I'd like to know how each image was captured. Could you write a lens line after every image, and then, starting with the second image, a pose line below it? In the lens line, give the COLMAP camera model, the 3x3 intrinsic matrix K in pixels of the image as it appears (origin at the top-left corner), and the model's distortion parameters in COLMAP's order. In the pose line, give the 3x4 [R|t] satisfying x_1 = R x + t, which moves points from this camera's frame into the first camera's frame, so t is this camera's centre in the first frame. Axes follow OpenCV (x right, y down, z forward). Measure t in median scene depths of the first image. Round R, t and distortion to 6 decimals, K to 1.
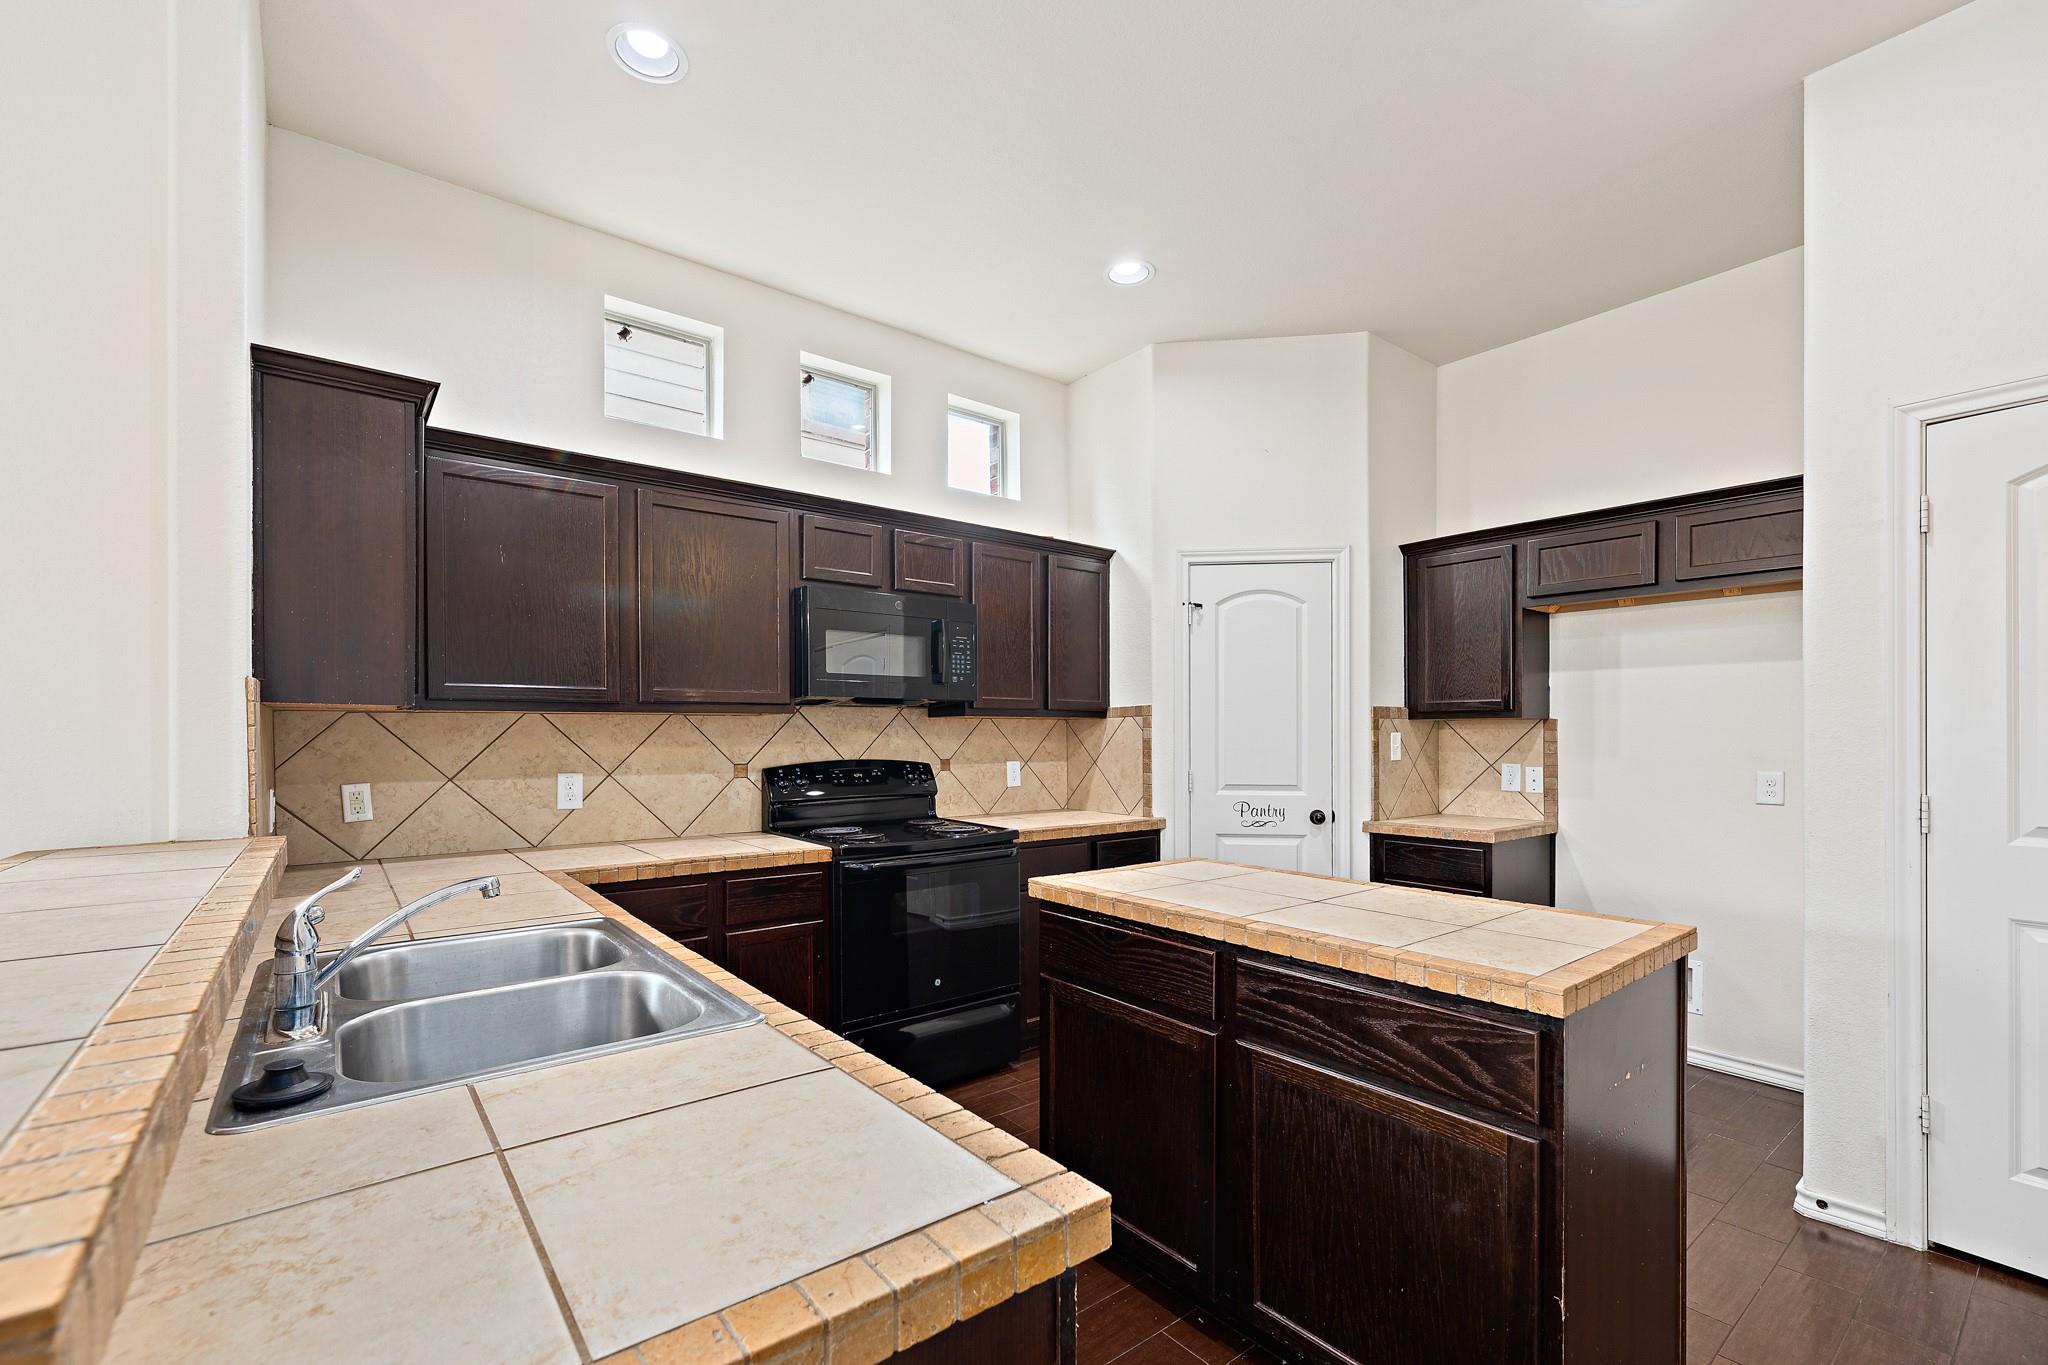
lens RADIAL K [[868.6, 0, 1004.6], [0, 868.6, 732.4], [0, 0, 1]] dist [0.000768, -0.000028]
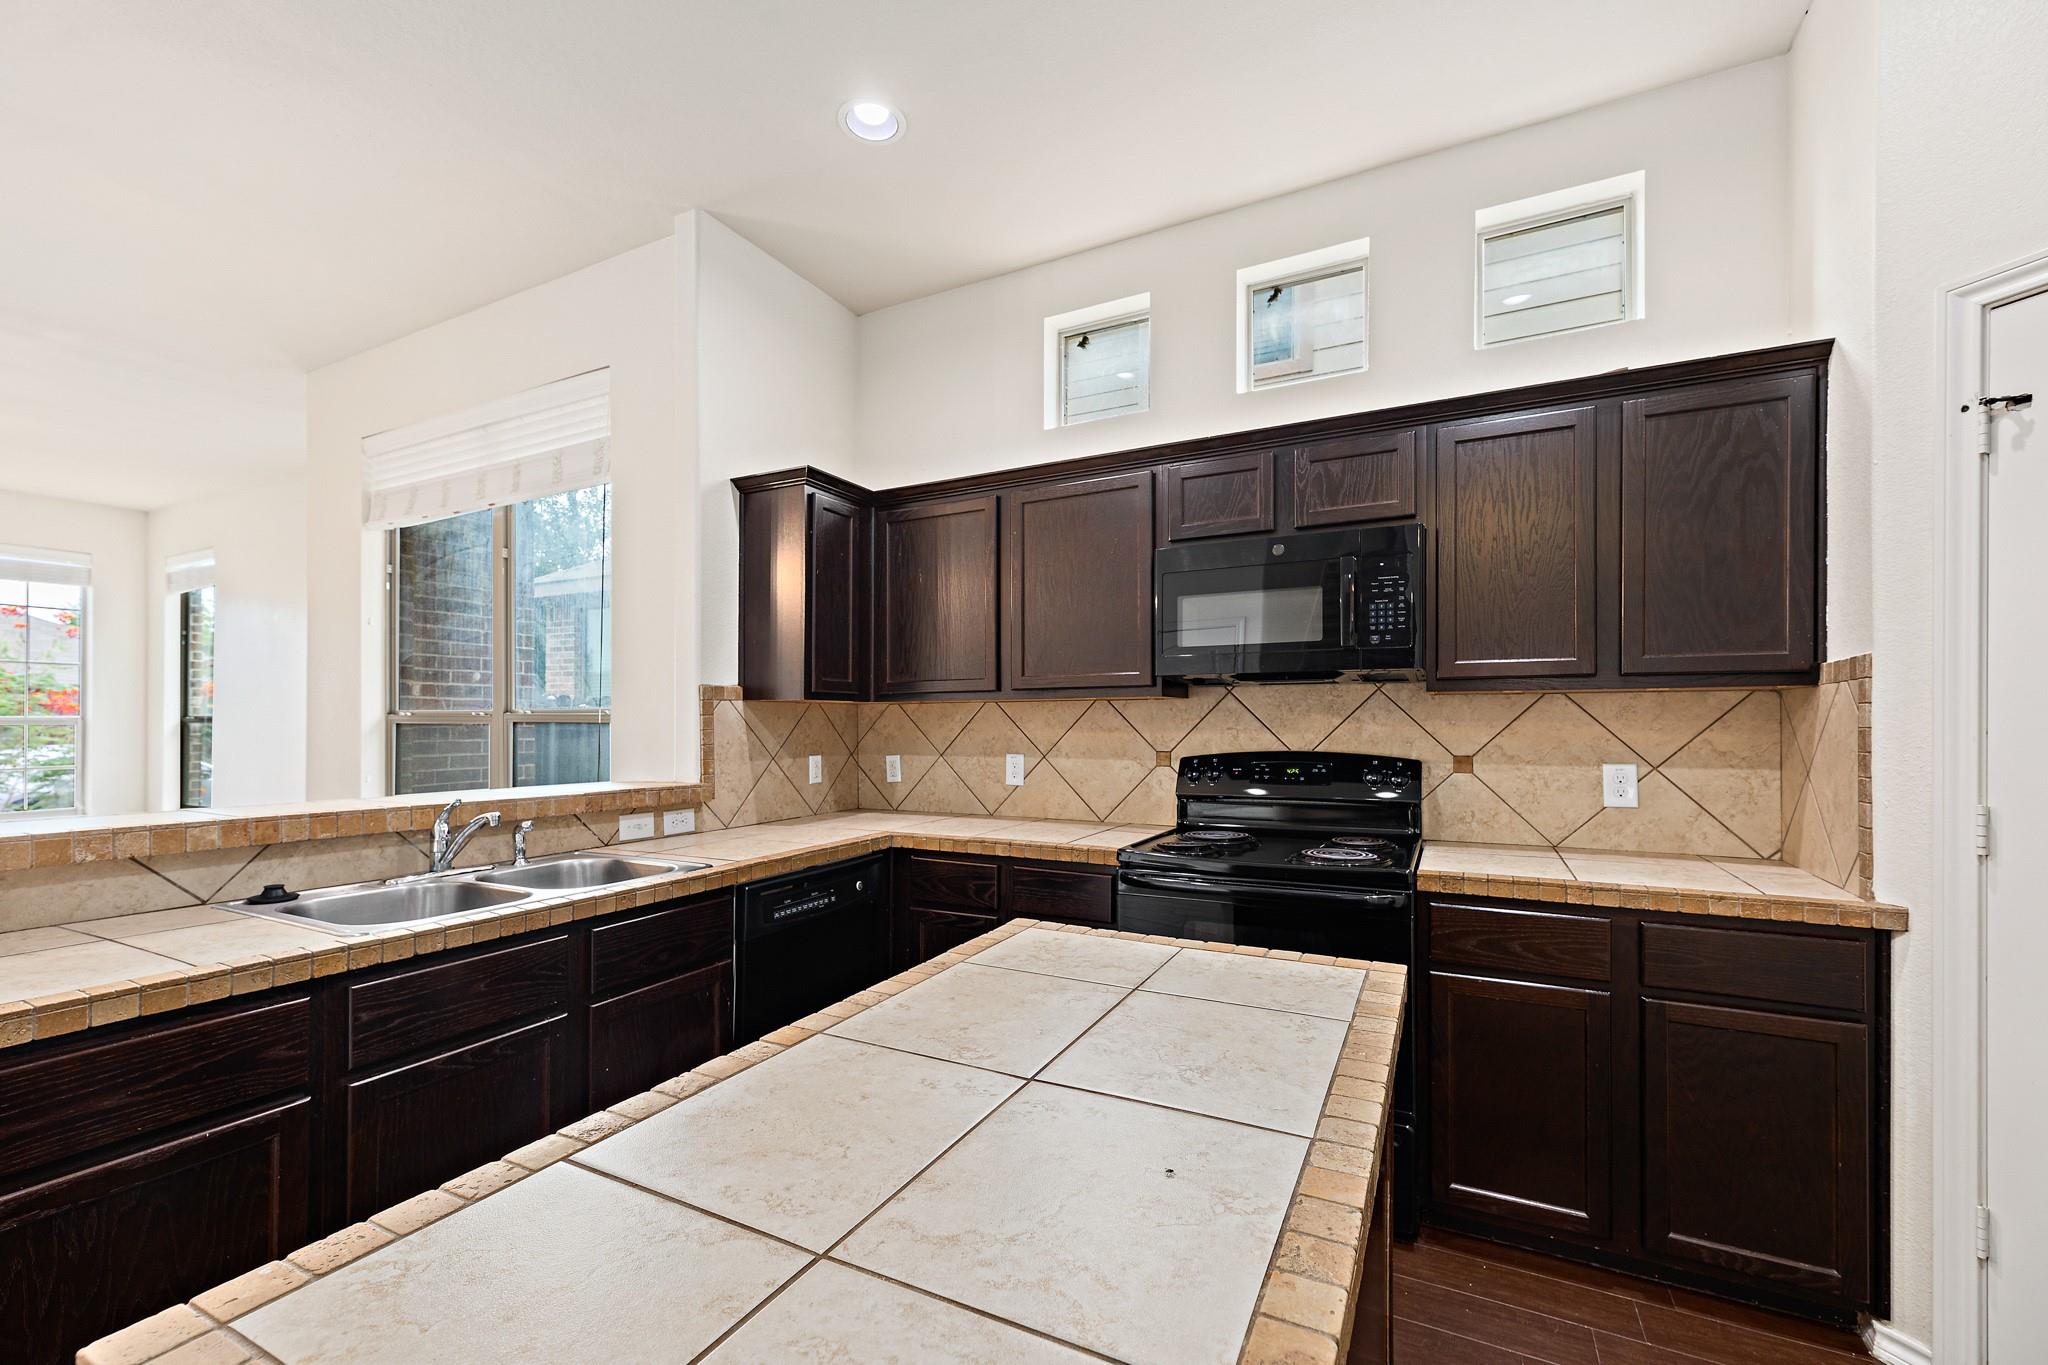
lens RADIAL K [[849.6, 0, 1012.1], [0, 849.6, 714.6], [0, 0, 1]] dist [0.003856, 0.000149]
pose [[0.413844, -0.005947, -0.910329, 0.412394], [0.003979, 0.999981, -0.004724, 0.000597], [0.910339, -0.001667, 0.413859, 0.429565]]
